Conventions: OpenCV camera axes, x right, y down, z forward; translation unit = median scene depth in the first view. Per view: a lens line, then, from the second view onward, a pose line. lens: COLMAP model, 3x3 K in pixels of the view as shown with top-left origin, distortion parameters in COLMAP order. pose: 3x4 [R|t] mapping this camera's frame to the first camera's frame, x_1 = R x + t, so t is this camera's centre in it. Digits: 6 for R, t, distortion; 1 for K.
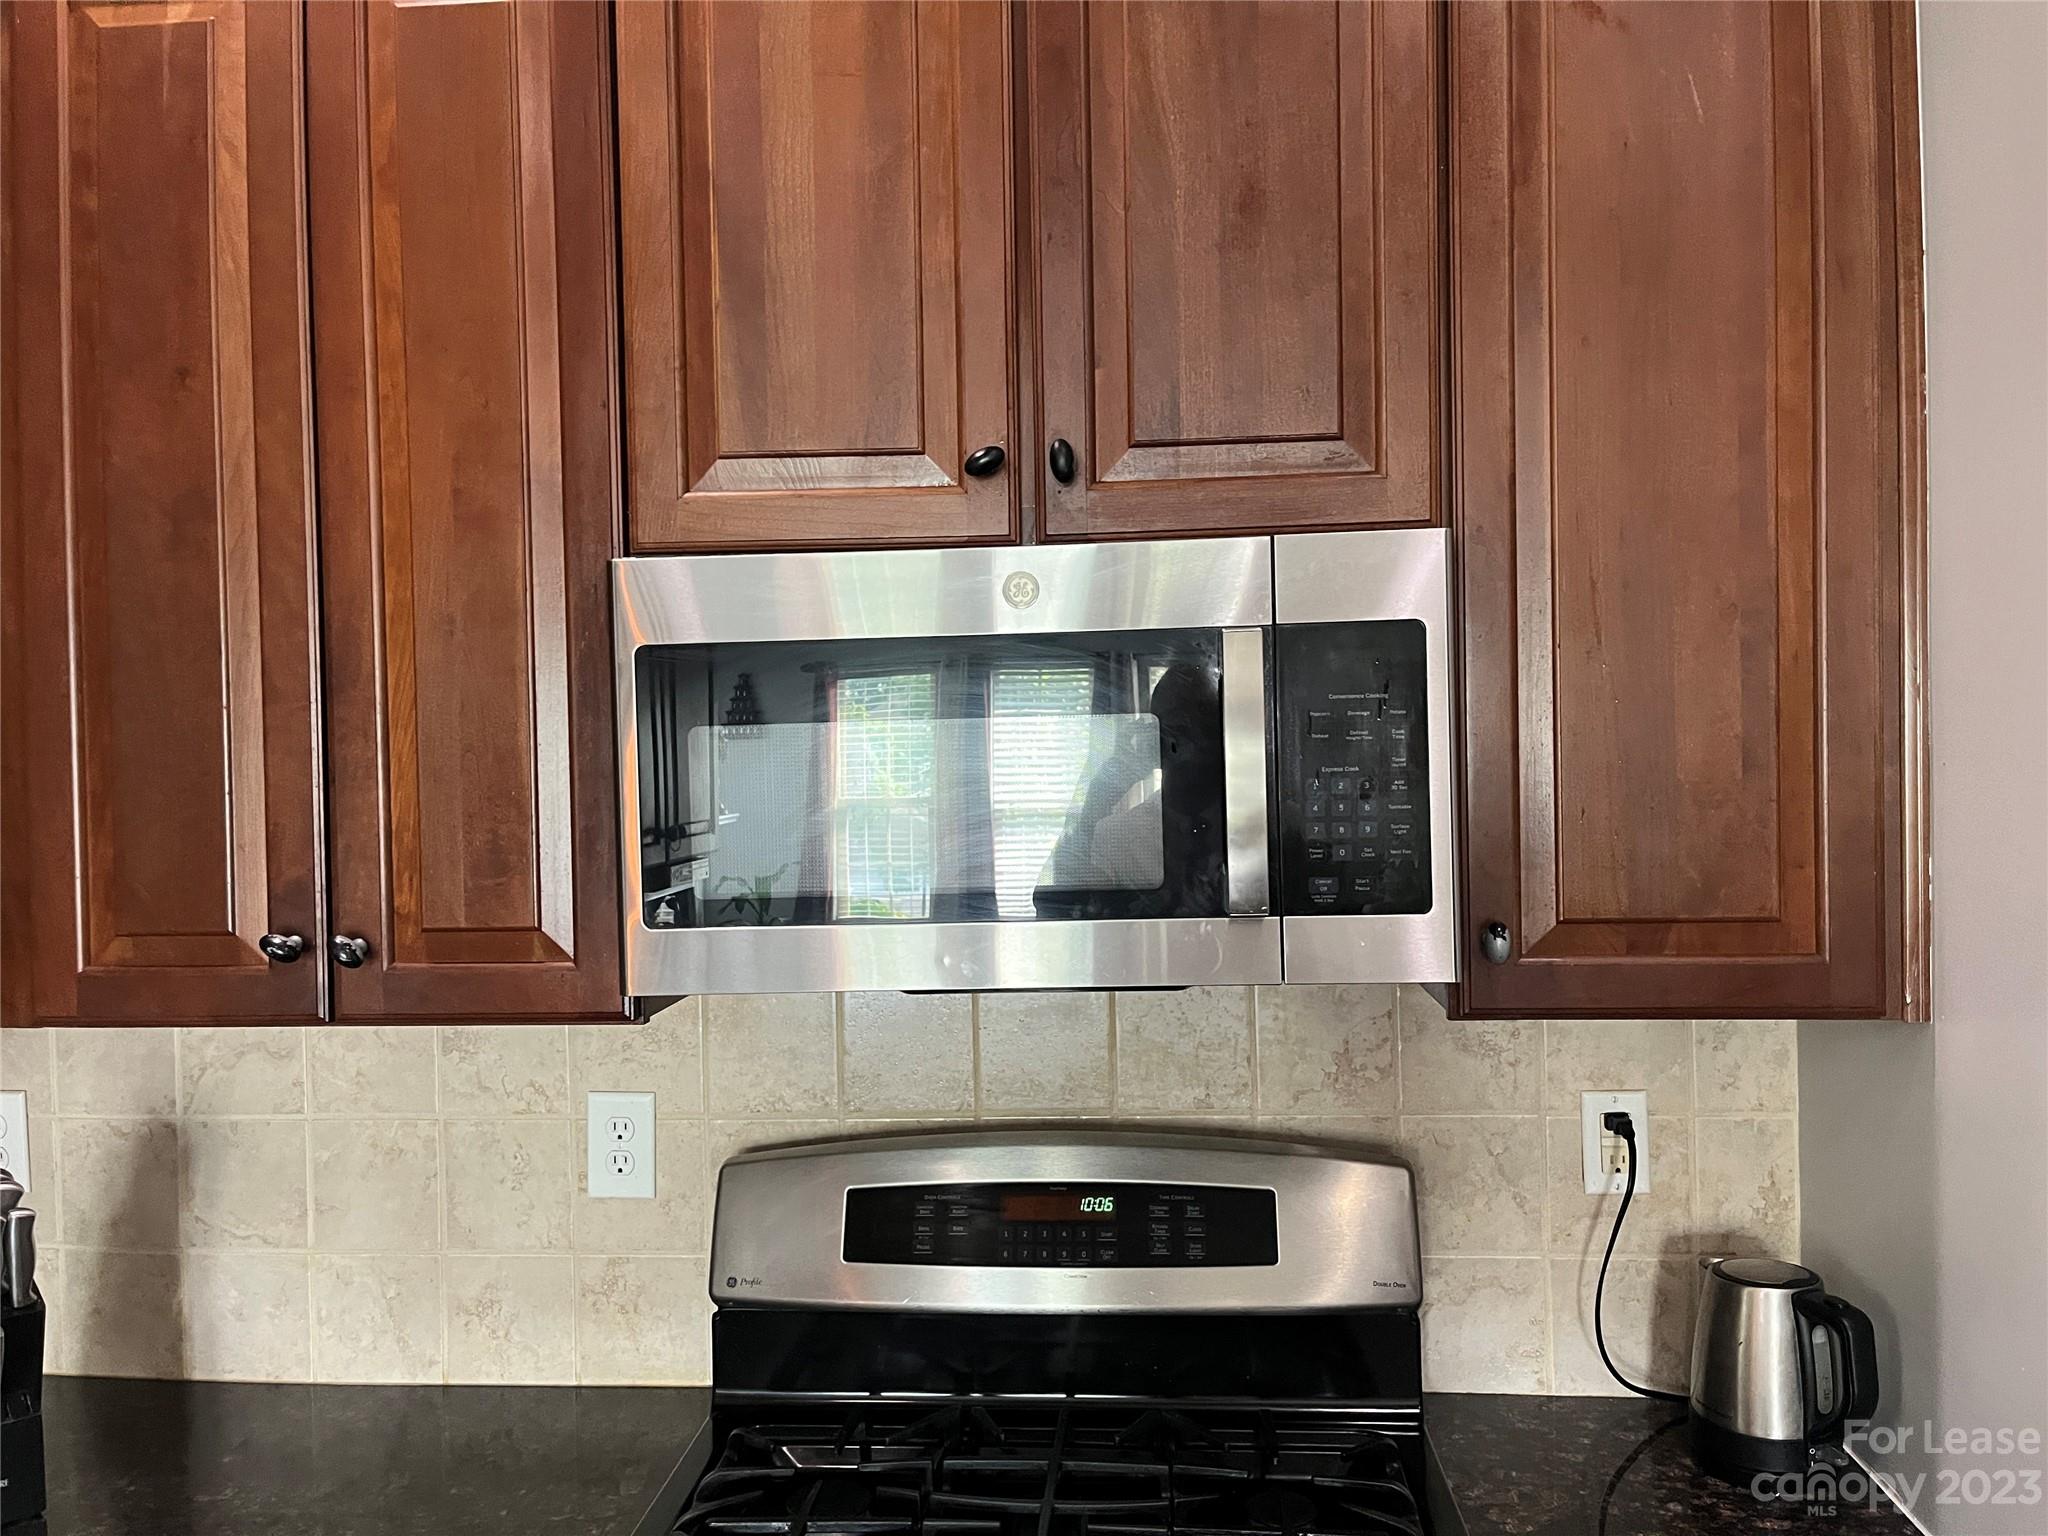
lens RADIAL K [[1541.8, 0, 1028.3], [0, 1541.8, 777.5], [0, 0, 1]] dist [0.062698, -0.091448]
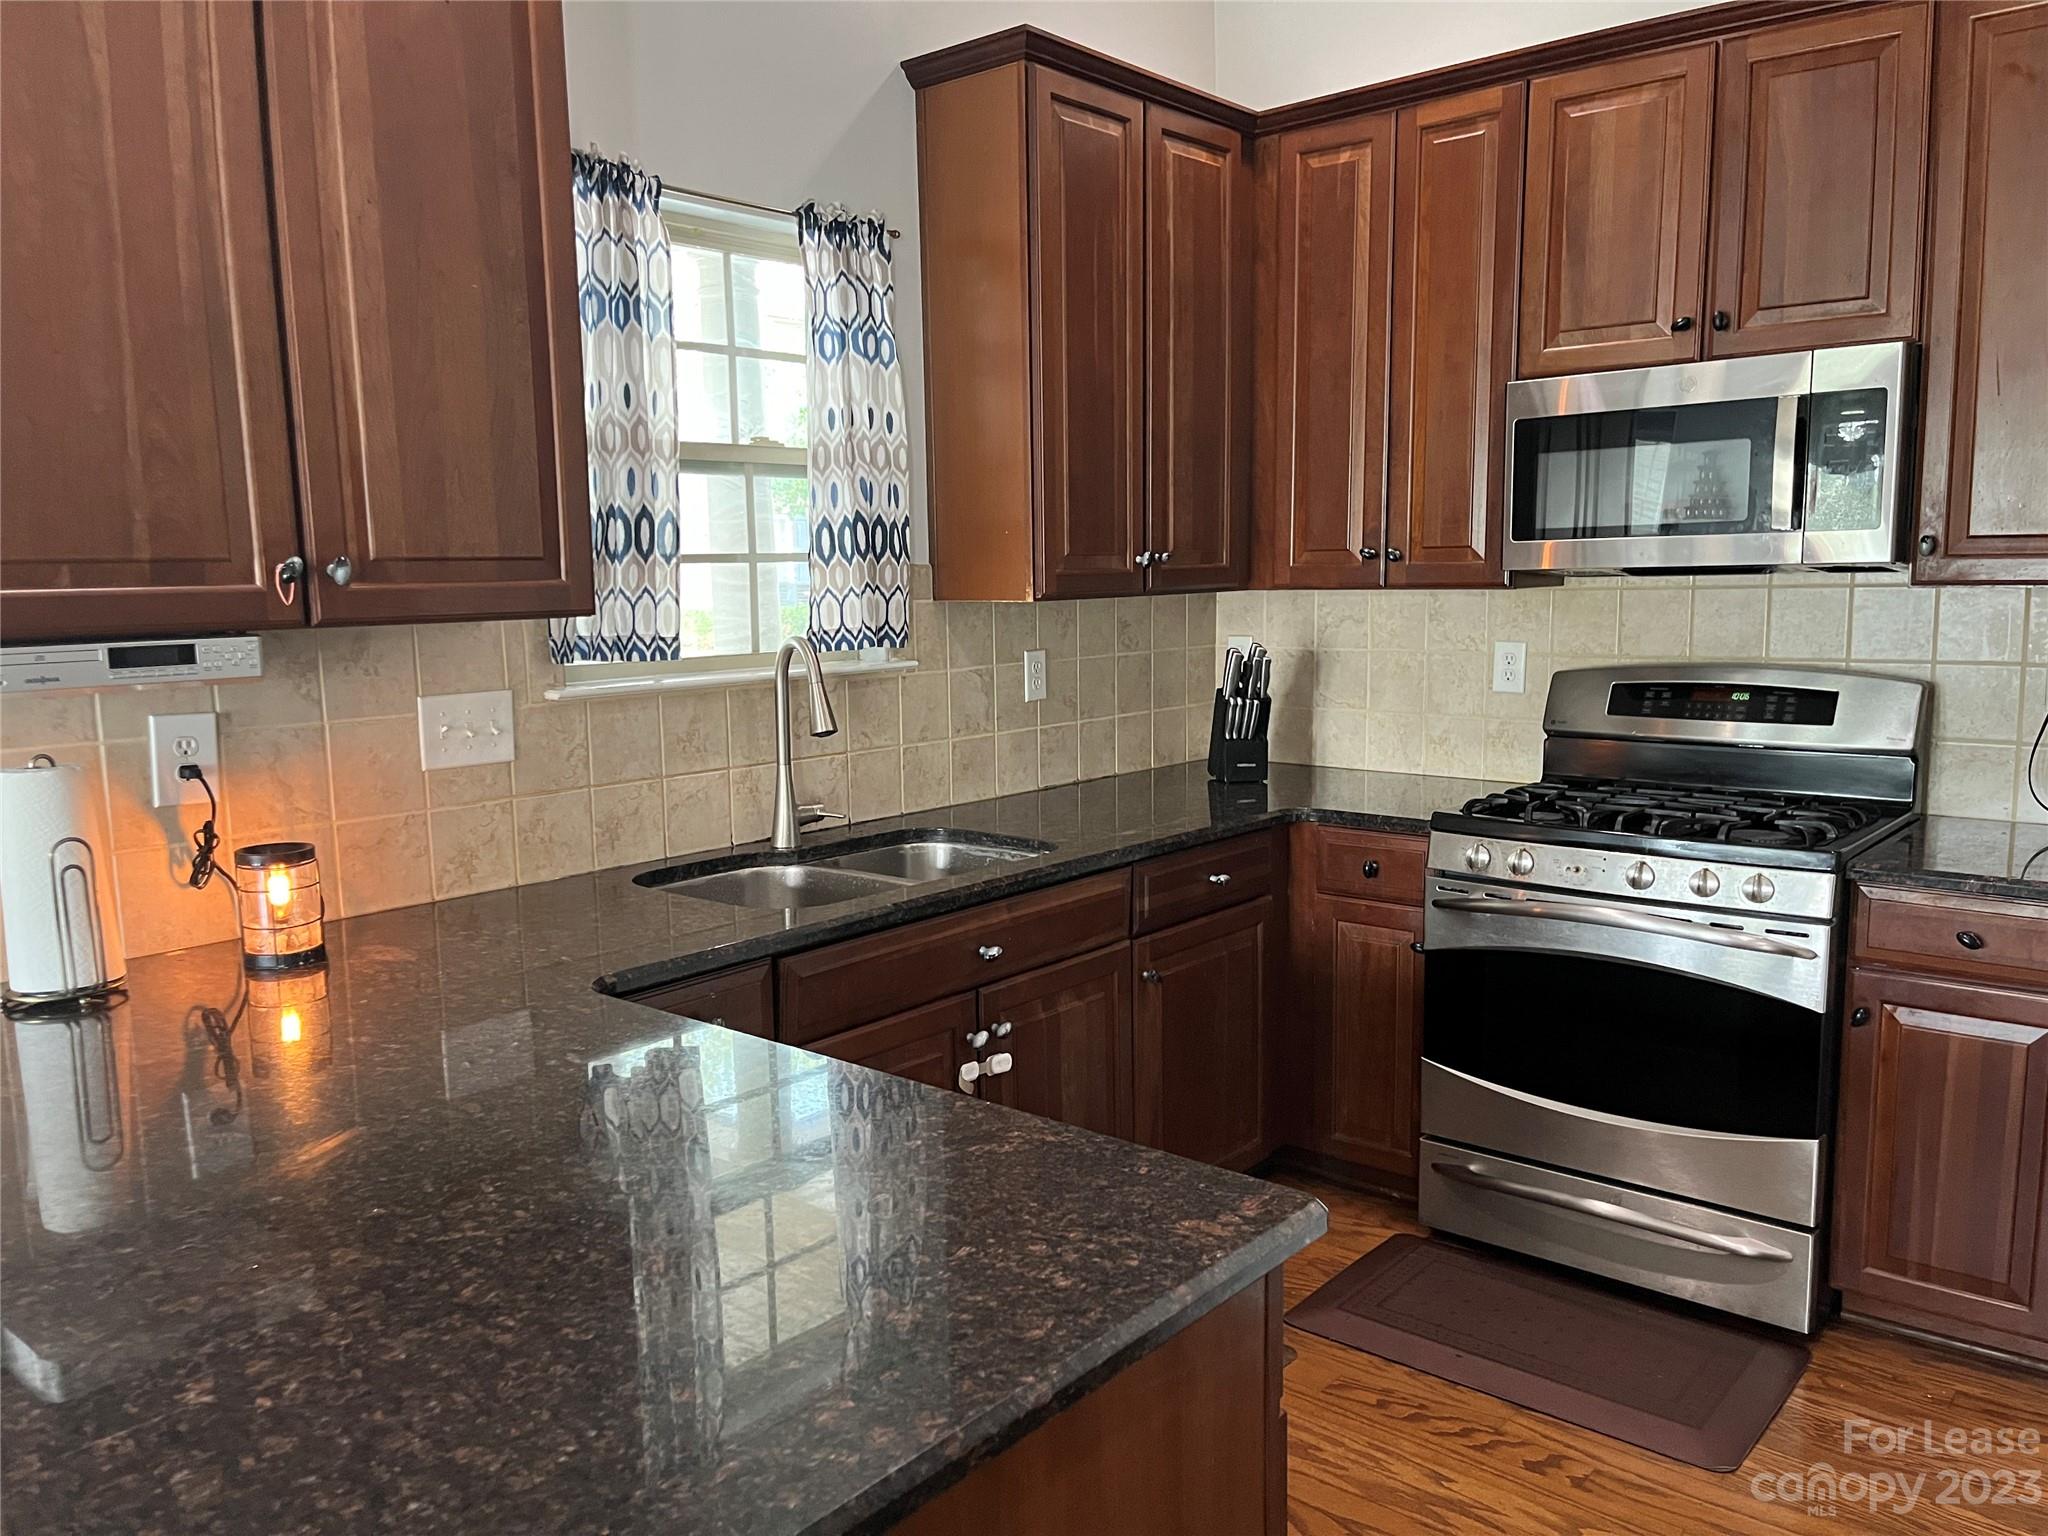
lens RADIAL K [[1541.8, 0, 1028.3], [0, 1541.8, 777.5], [0, 0, 1]] dist [0.062698, -0.091448]
pose [[0.809302, 0.088175, -0.580738, 0.526253], [-0.014575, 0.991379, 0.130212, 0.146429], [0.587212, -0.096916, 0.803610, -1.285926]]
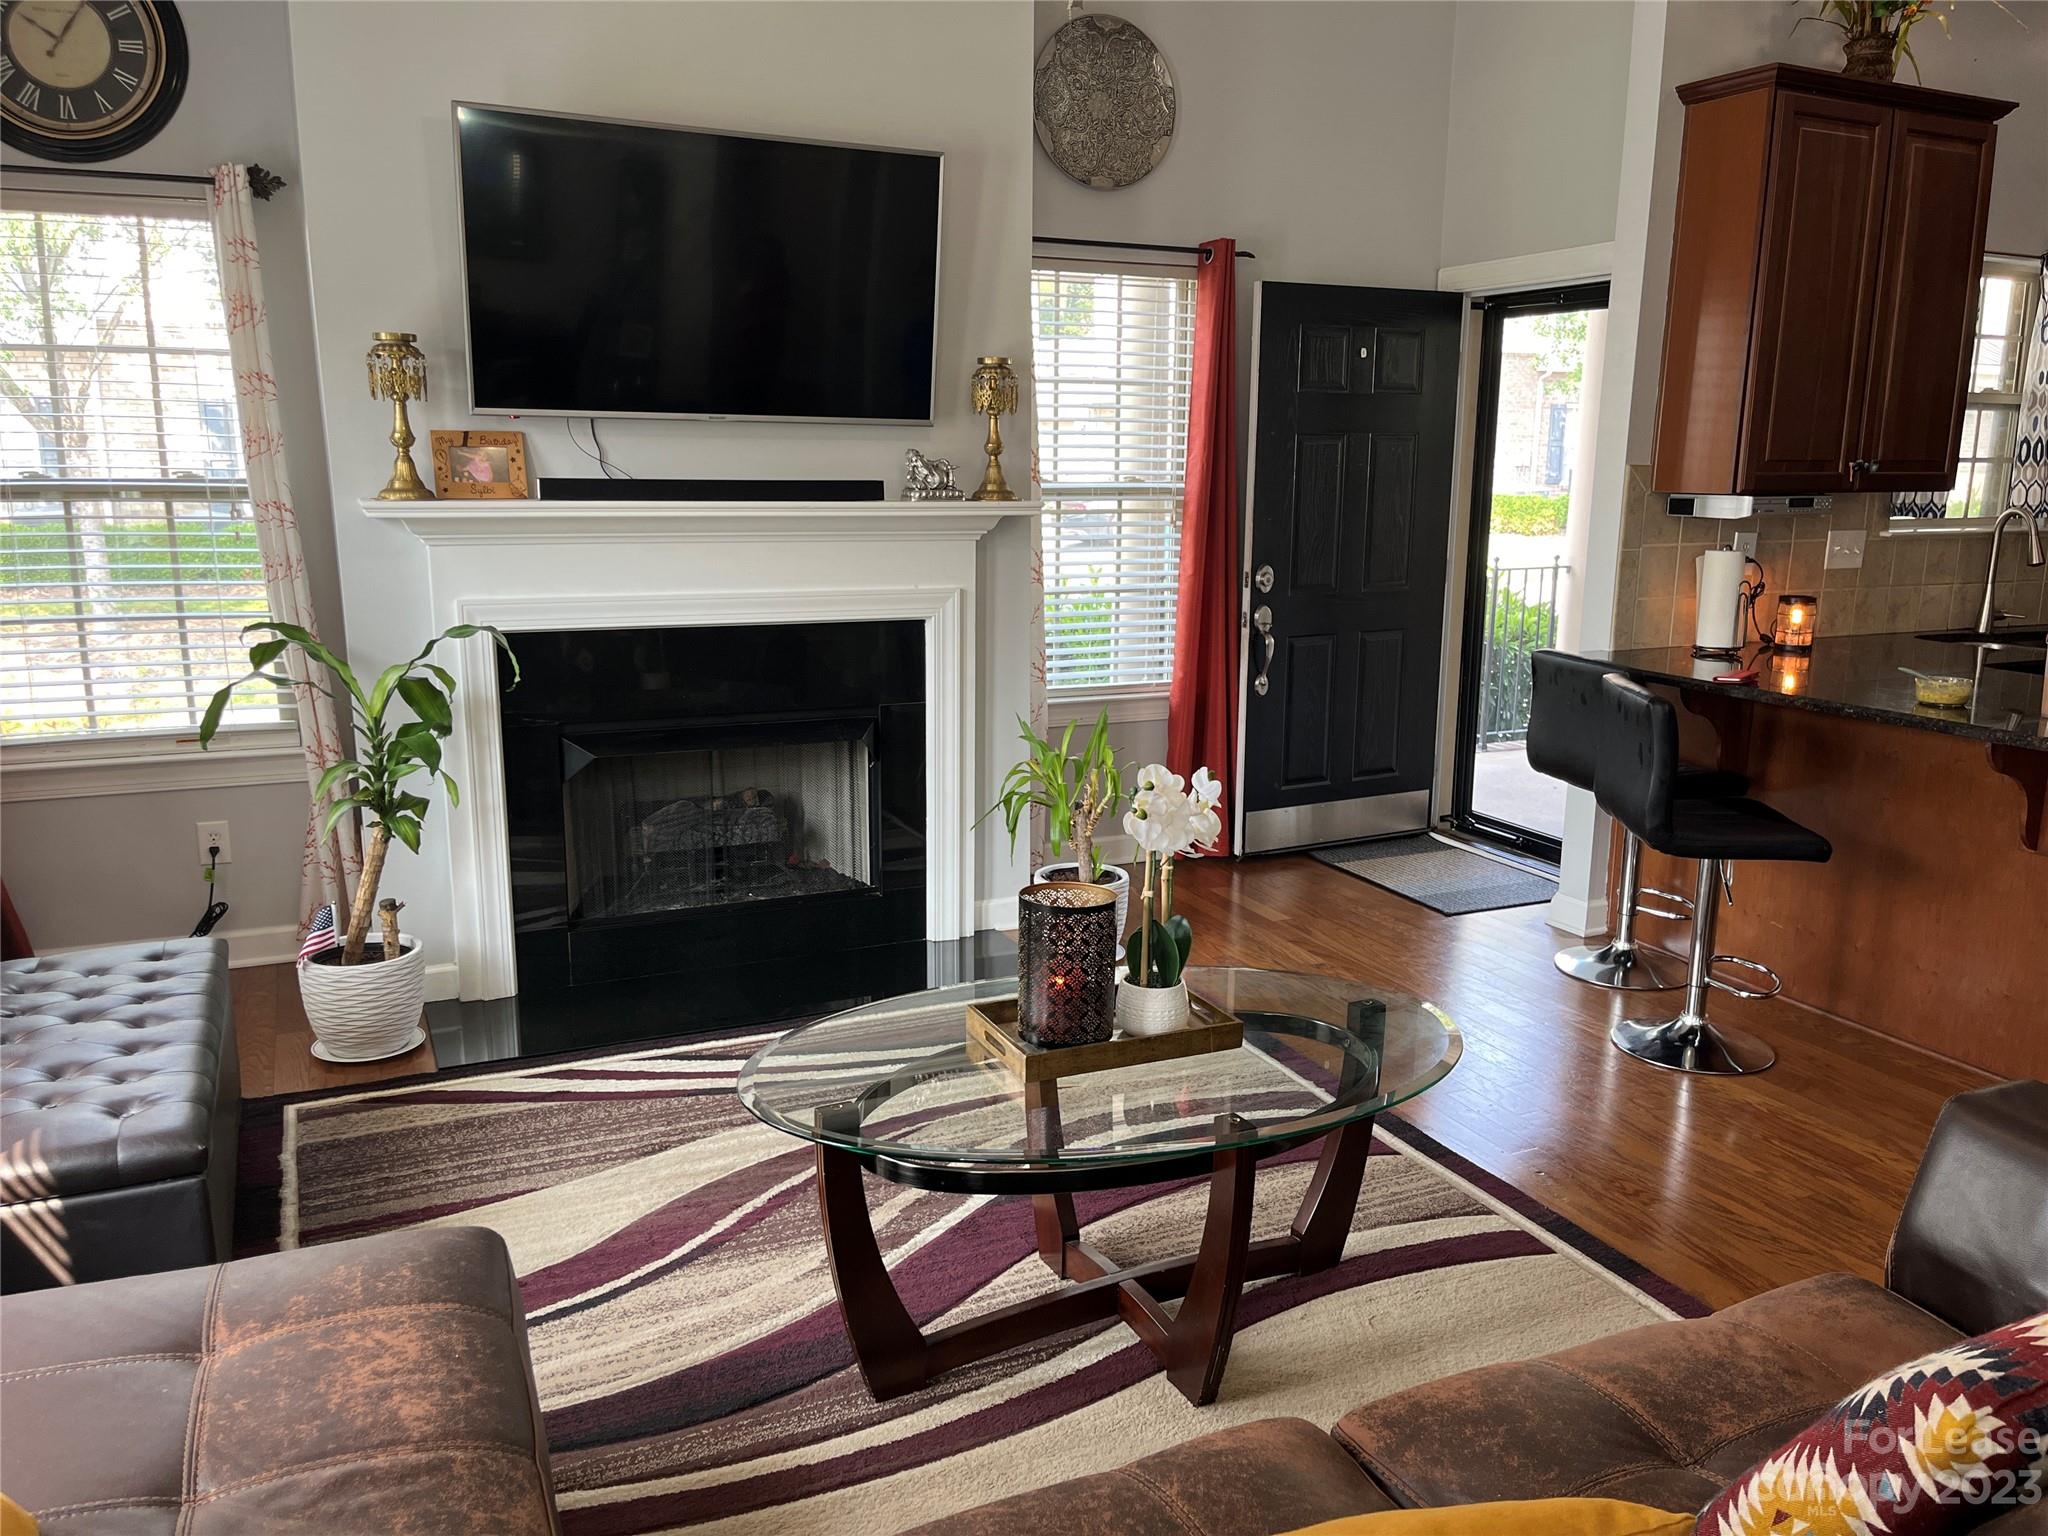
lens RADIAL K [[1541.8, 0, 1028.3], [0, 1541.8, 777.5], [0, 0, 1]] dist [0.062698, -0.091448]
pose [[0.492988, 0.202396, -0.846167, 1.061837], [-0.037255, 0.976584, 0.211886, 0.163634], [0.869238, -0.072933, 0.488985, -3.430020]]
